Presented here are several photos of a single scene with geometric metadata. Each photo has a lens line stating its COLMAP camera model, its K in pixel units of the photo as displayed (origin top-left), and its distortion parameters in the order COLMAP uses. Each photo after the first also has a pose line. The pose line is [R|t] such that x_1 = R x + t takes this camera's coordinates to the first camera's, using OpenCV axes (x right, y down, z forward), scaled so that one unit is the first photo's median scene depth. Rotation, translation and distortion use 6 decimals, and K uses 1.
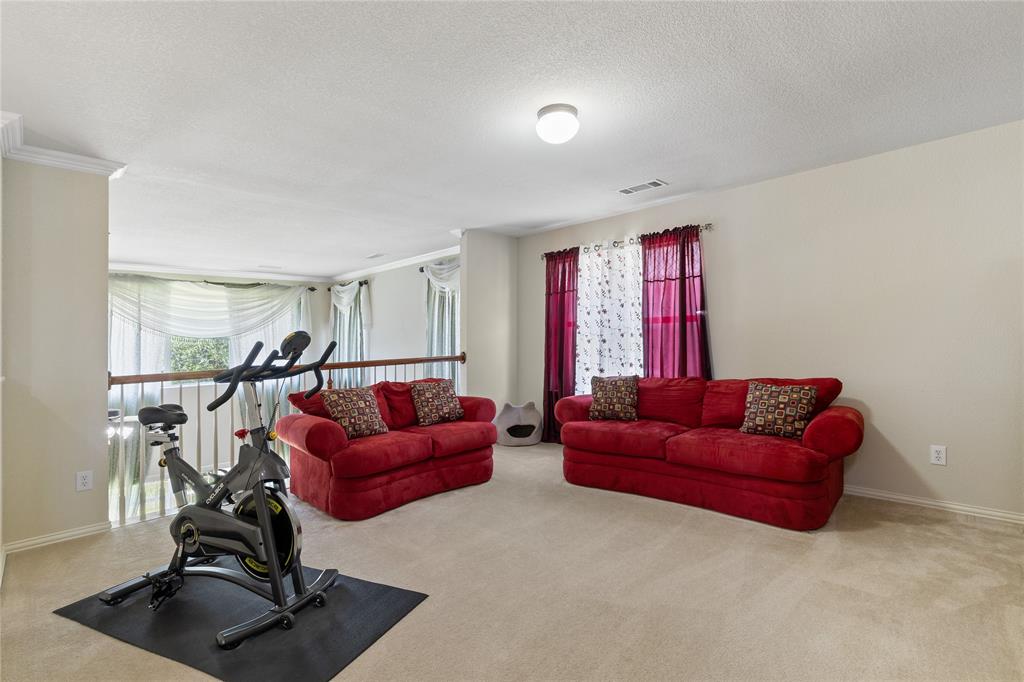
lens RADIAL K [[457.9, 0, 509.9], [0, 457.9, 340.6], [0, 0, 1]] dist [-0.002782, -0.000452]
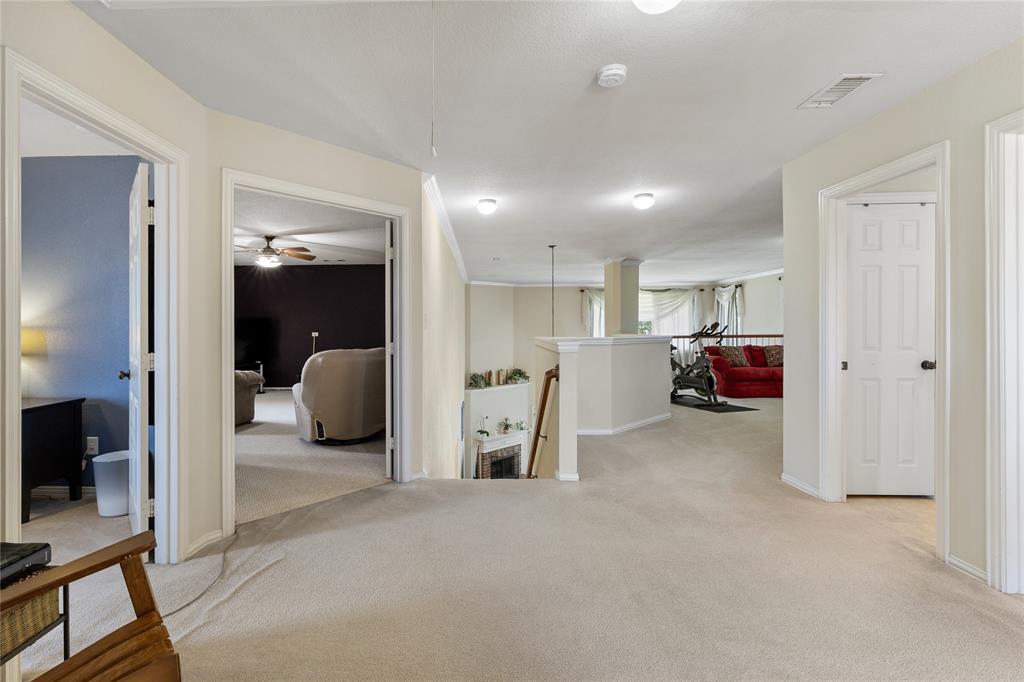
lens RADIAL K [[457.9, 0, 463.7], [0, 457.9, 318.4], [0, 0, 1]] dist [-0.002782, -0.000452]
pose [[0.659435, 0.008305, -0.751716, 0.433439], [-0.012266, 0.999925, 0.000288, -0.013573], [0.751662, 0.009031, 0.659487, -1.347738]]
